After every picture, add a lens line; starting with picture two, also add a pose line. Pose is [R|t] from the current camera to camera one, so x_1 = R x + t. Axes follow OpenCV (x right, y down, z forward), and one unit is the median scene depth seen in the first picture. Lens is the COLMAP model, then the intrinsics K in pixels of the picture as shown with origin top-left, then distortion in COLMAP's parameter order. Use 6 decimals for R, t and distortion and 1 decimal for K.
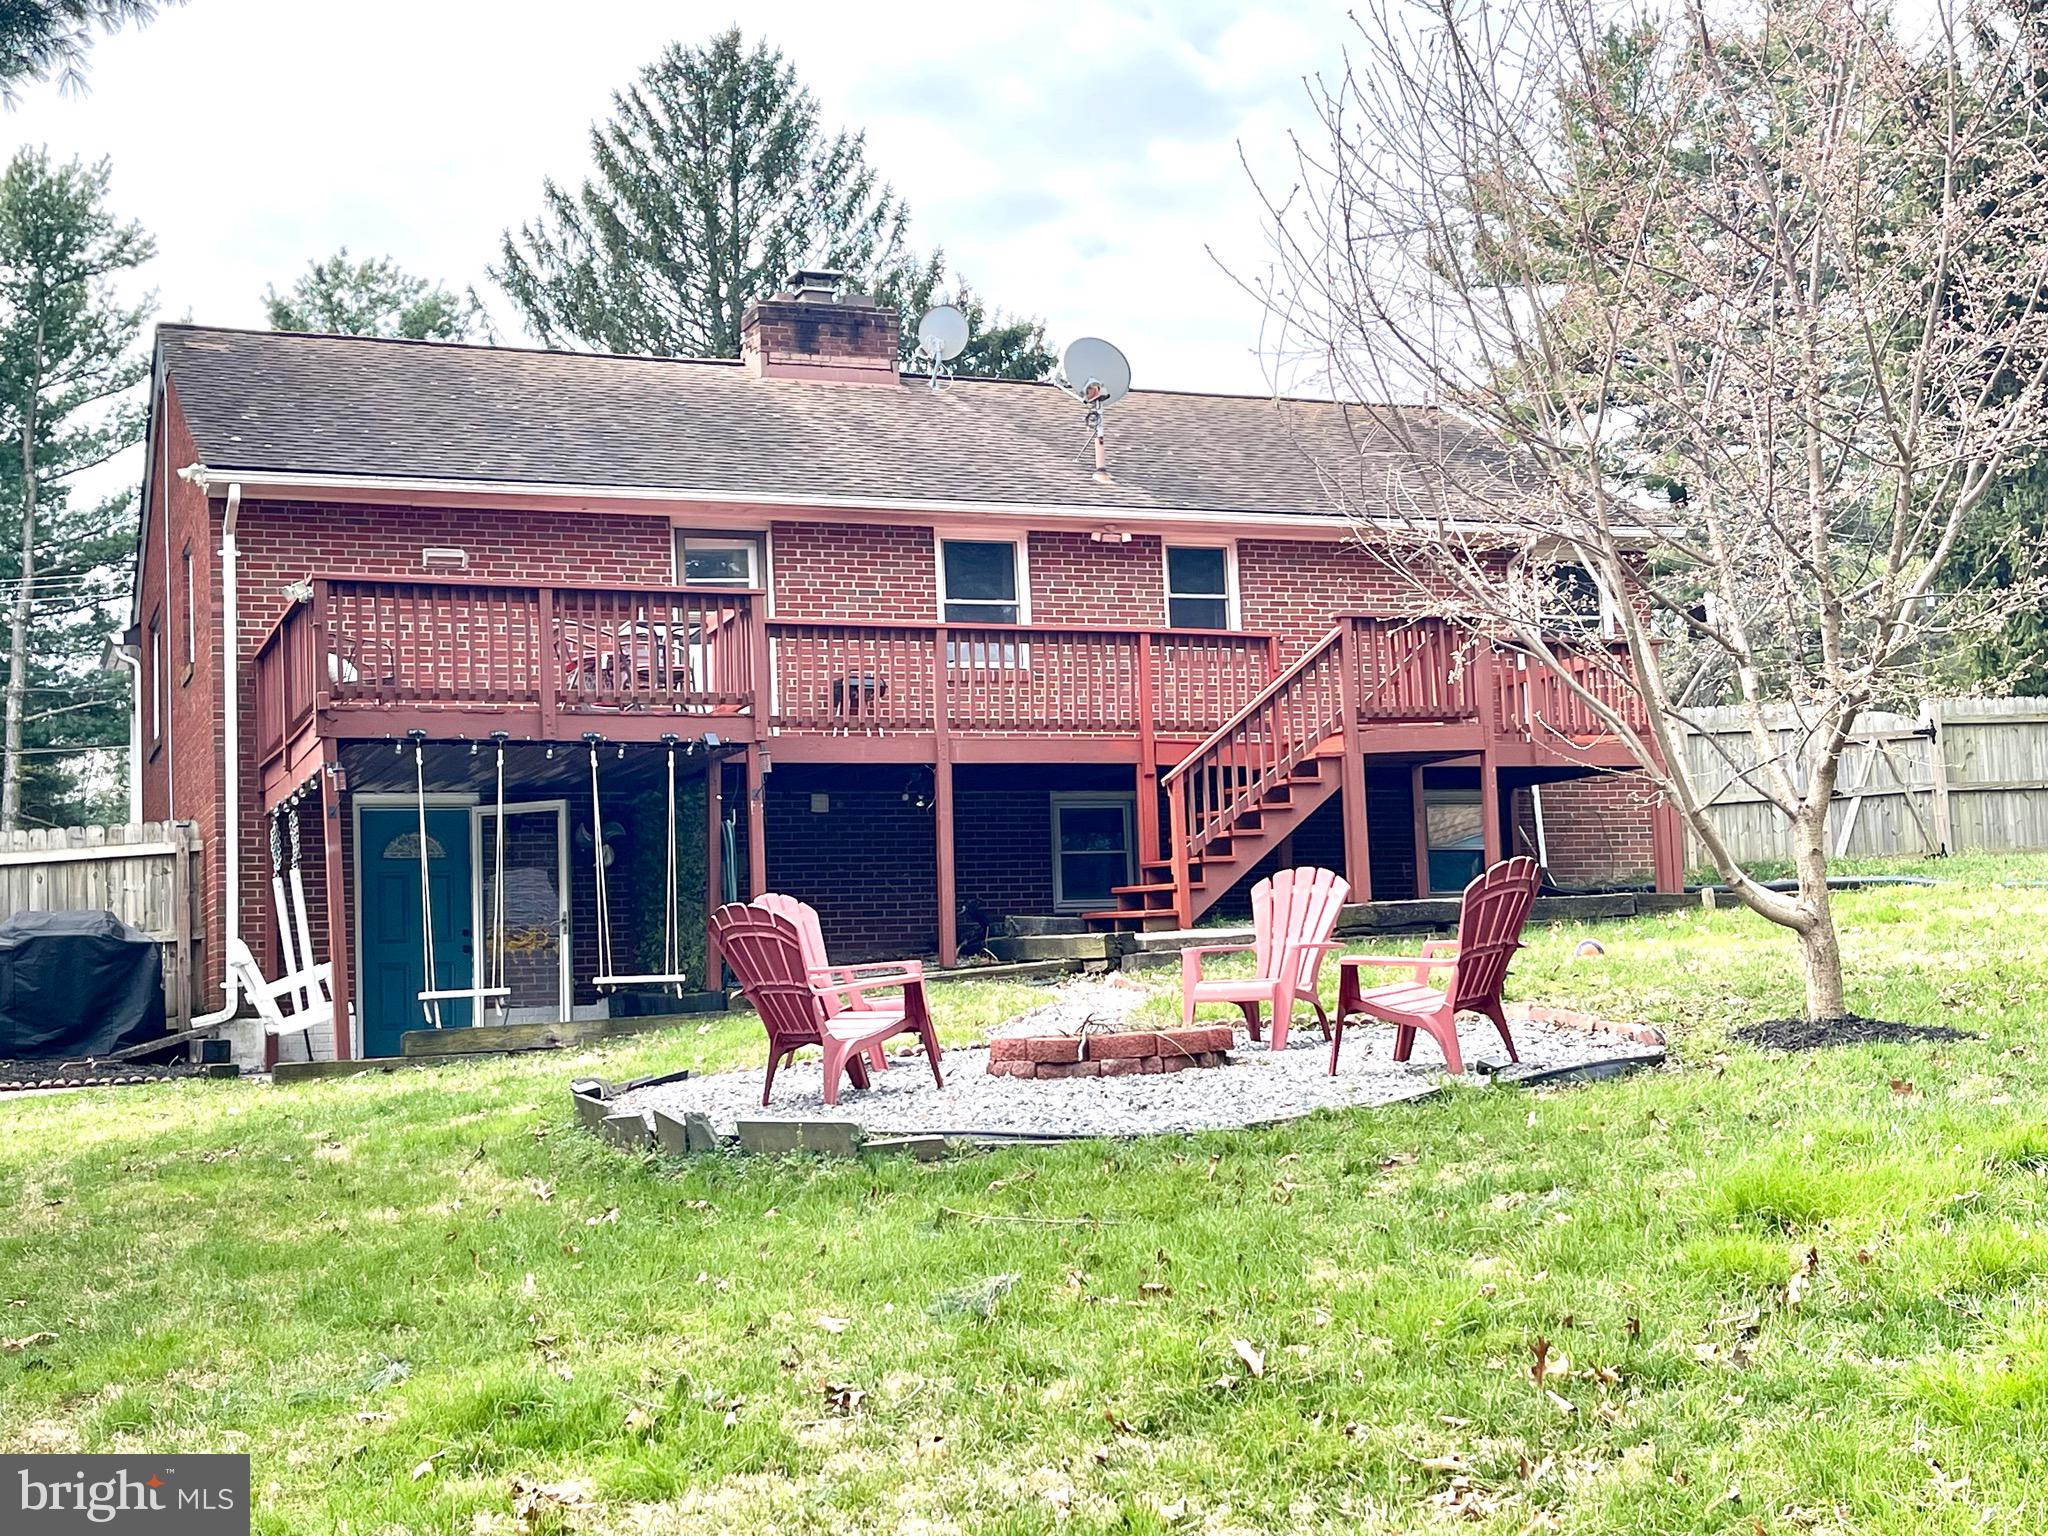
lens RADIAL K [[2630.5, 0, 1023.4], [0, 2630.5, 767.1], [0, 0, 1]] dist [0.013674, 0.000000]
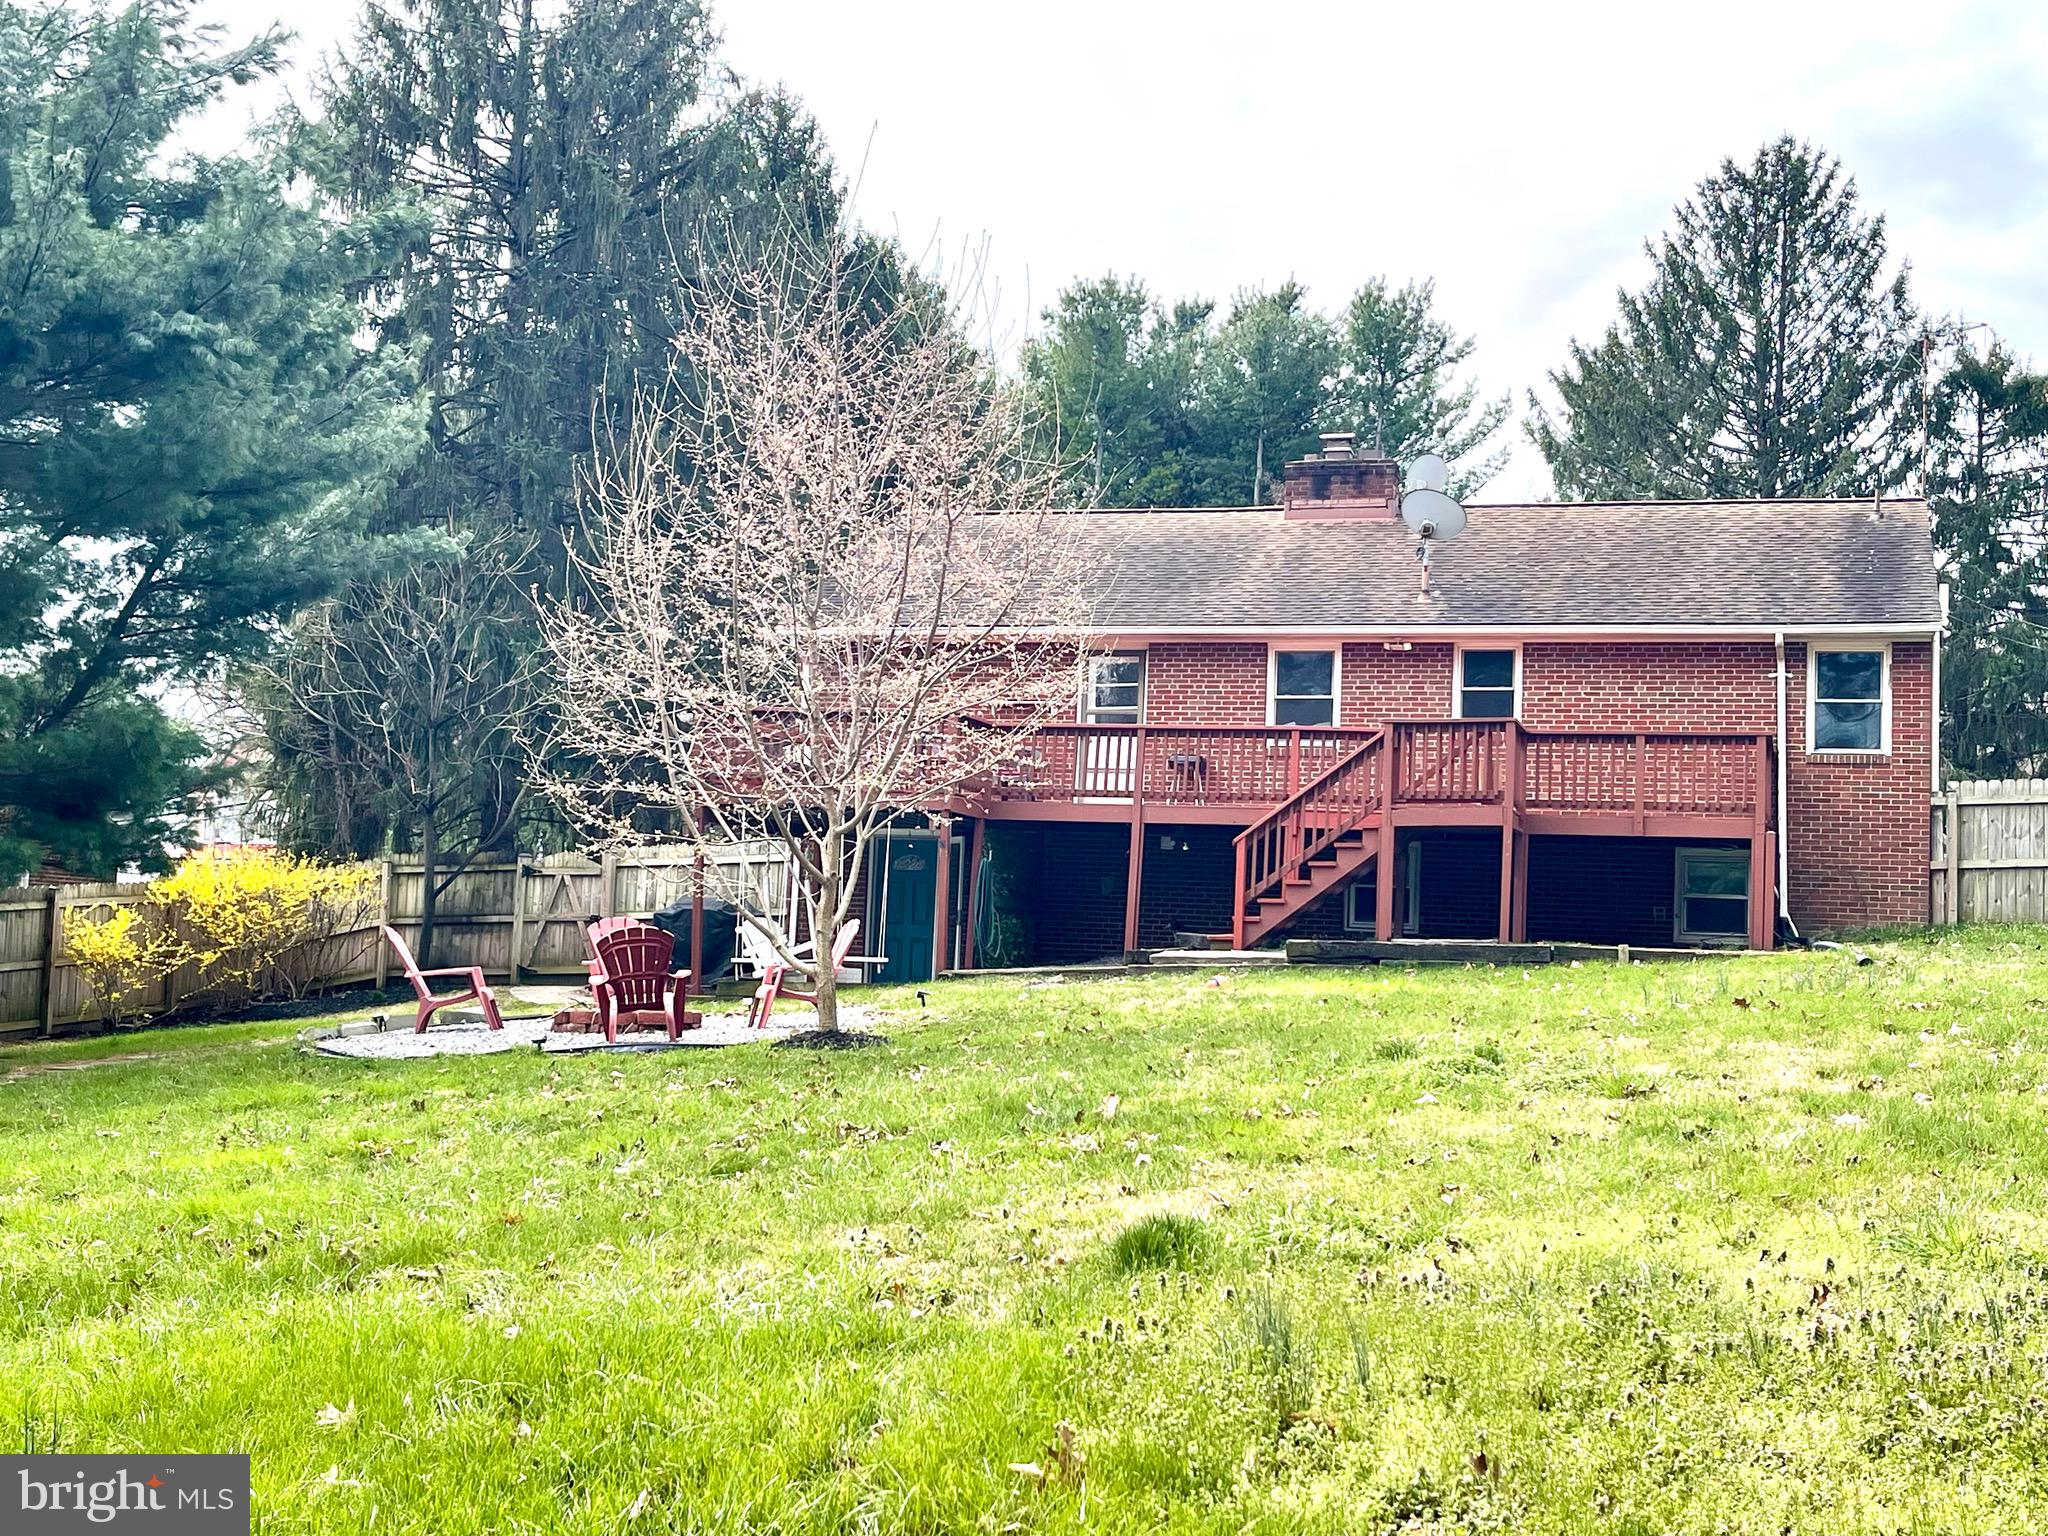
lens RADIAL K [[2439.2, 0, 1025.4], [0, 2439.2, 767.9], [0, 0, 1]] dist [-0.014151, 0.000000]
pose [[0.766982, 0.020144, -0.641352, 0.653163], [-0.010012, 0.999761, 0.019427, -0.047599], [0.641590, -0.008479, 0.767001, -0.049374]]
